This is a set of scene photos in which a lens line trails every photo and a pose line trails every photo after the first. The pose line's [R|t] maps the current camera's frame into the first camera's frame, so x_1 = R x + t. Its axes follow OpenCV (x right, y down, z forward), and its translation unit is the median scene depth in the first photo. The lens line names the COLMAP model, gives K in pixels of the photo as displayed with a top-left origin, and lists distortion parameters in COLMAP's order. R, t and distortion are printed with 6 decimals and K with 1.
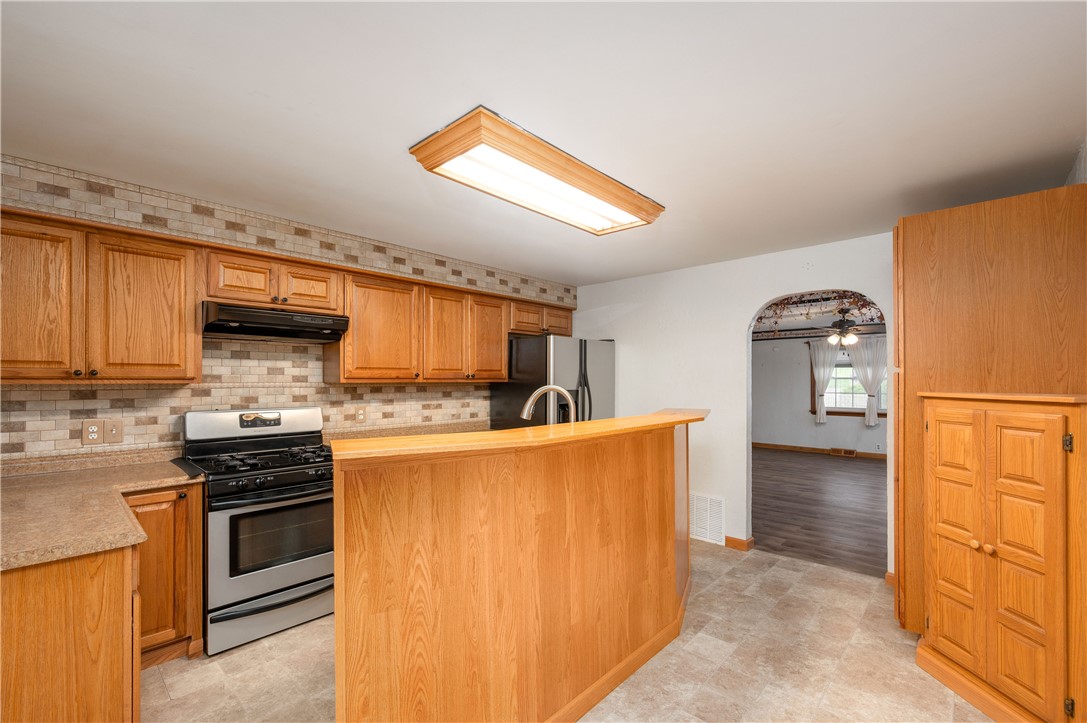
lens RADIAL K [[461.2, 0, 545.4], [0, 461.2, 378.2], [0, 0, 1]] dist [-0.000225, 0.000161]
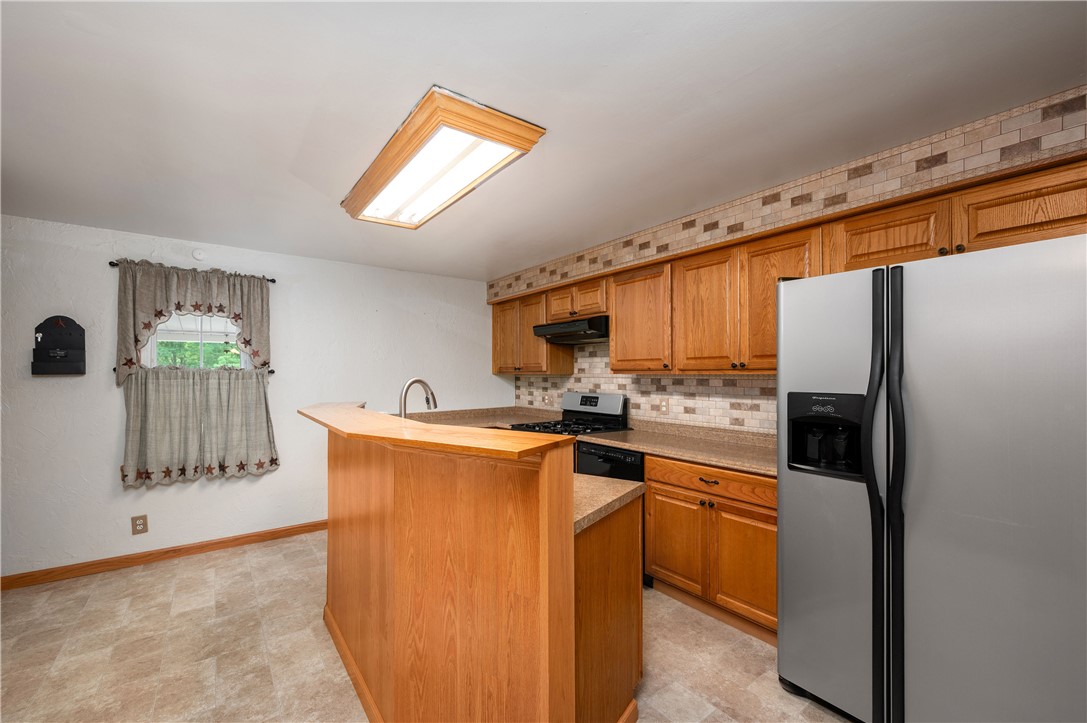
lens RADIAL K [[461.2, 0, 530.1], [0, 461.2, 371.3], [0, 0, 1]] dist [-0.000225, 0.000161]
pose [[-0.209168, -0.000641, -0.977880, 0.820306], [0.008876, 0.999957, -0.002554, 0.004208], [0.977840, -0.009214, -0.209153, 1.201775]]
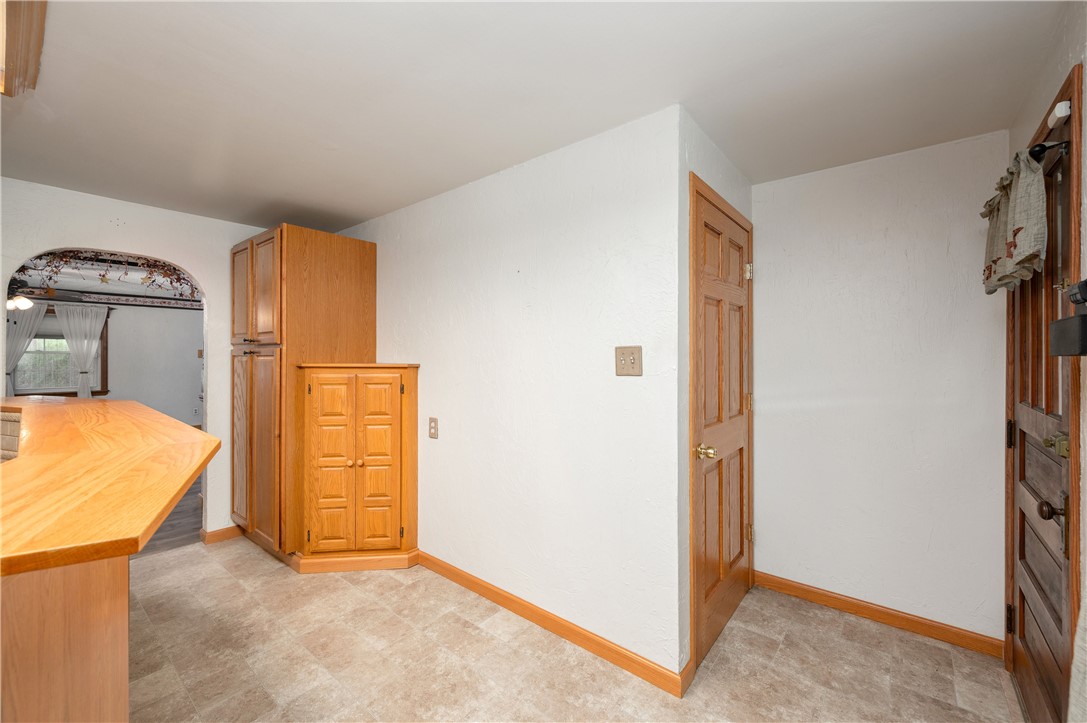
lens RADIAL K [[445.2, 0, 542.7], [0, 445.2, 355.2], [0, 0, 1]] dist [0.000826, 0.000060]
pose [[-0.058571, 0.003499, 0.998277, -0.383012], [-0.007469, 0.999964, -0.003944, 0.004959], [-0.998255, -0.007687, -0.058542, 0.312288]]
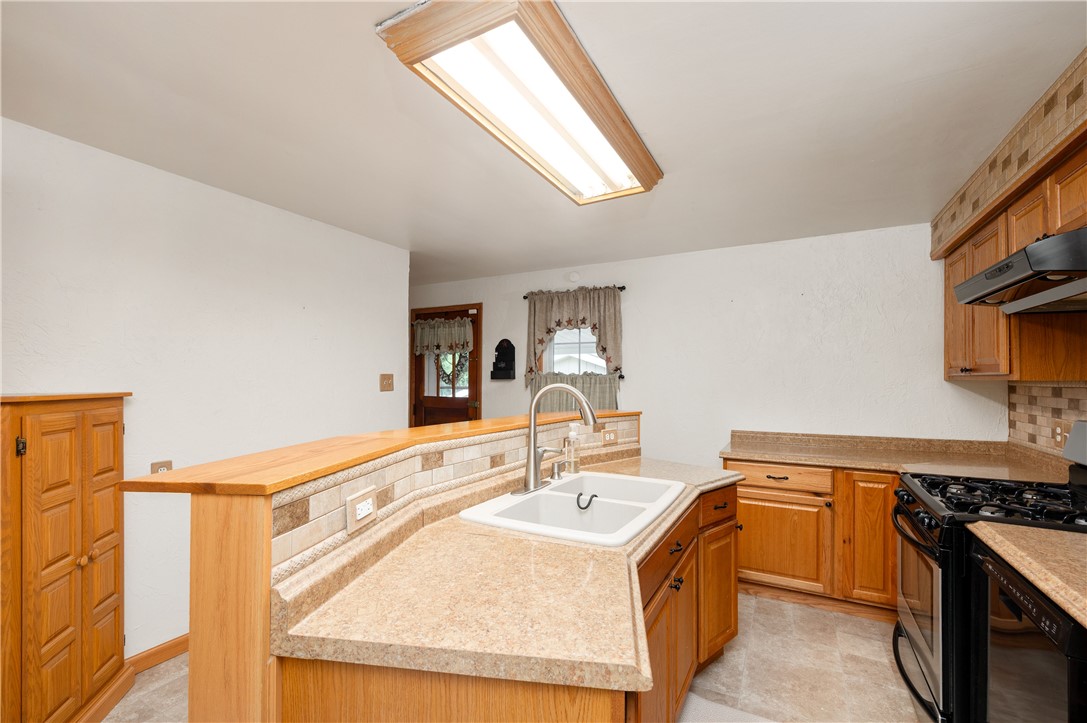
lens RADIAL K [[461.2, 0, 538.0], [0, 461.2, 381.0], [0, 0, 1]] dist [-0.000225, 0.000161]
pose [[-0.972505, 0.003168, -0.232863, 0.197338], [0.003957, 0.999988, -0.002921, 0.010783], [0.232850, -0.003762, -0.972505, 1.476592]]
